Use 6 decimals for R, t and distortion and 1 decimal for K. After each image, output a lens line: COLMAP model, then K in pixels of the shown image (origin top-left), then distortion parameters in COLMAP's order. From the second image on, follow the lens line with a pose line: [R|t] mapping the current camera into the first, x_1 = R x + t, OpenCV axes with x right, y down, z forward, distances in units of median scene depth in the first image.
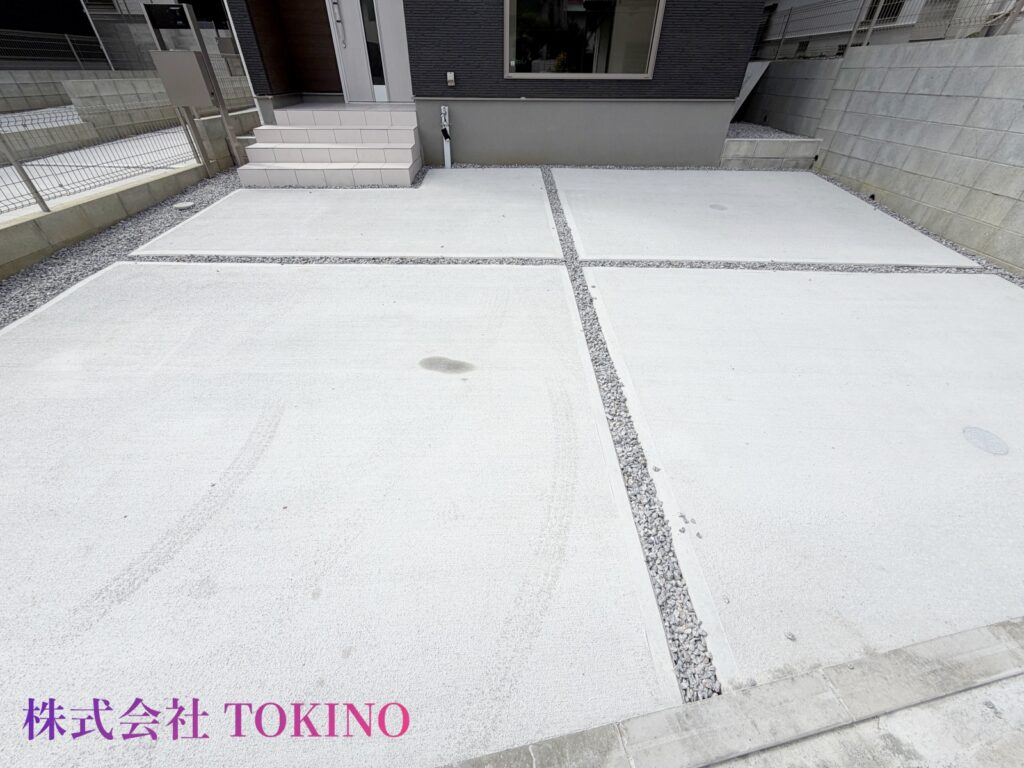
lens RADIAL K [[408.2, 0, 512.0], [0, 408.2, 384.0], [0, 0, 1]] dist [0.001776, 0.000153]
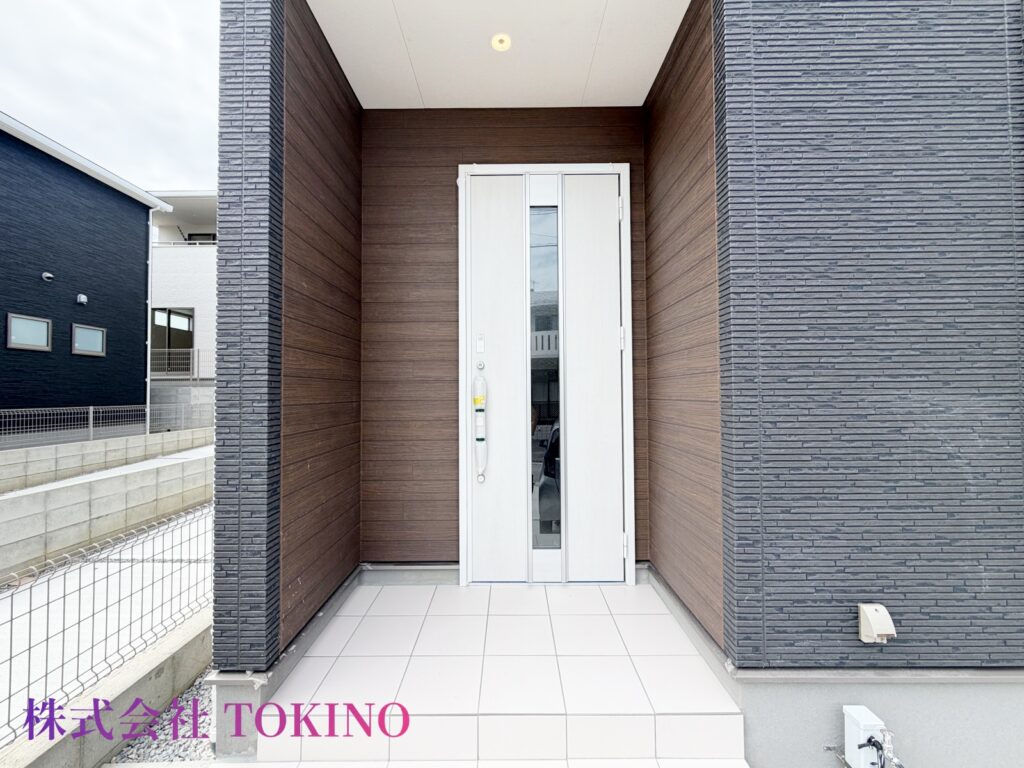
lens RADIAL K [[408.2, 0, 512.0], [0, 408.2, 384.0], [0, 0, 1]] dist [0.001776, 0.000153]
pose [[0.999626, -0.014372, -0.023256, -0.344223], [-0.003366, 0.779485, -0.626412, -0.592827], [0.027131, 0.626256, 0.779145, 0.554016]]
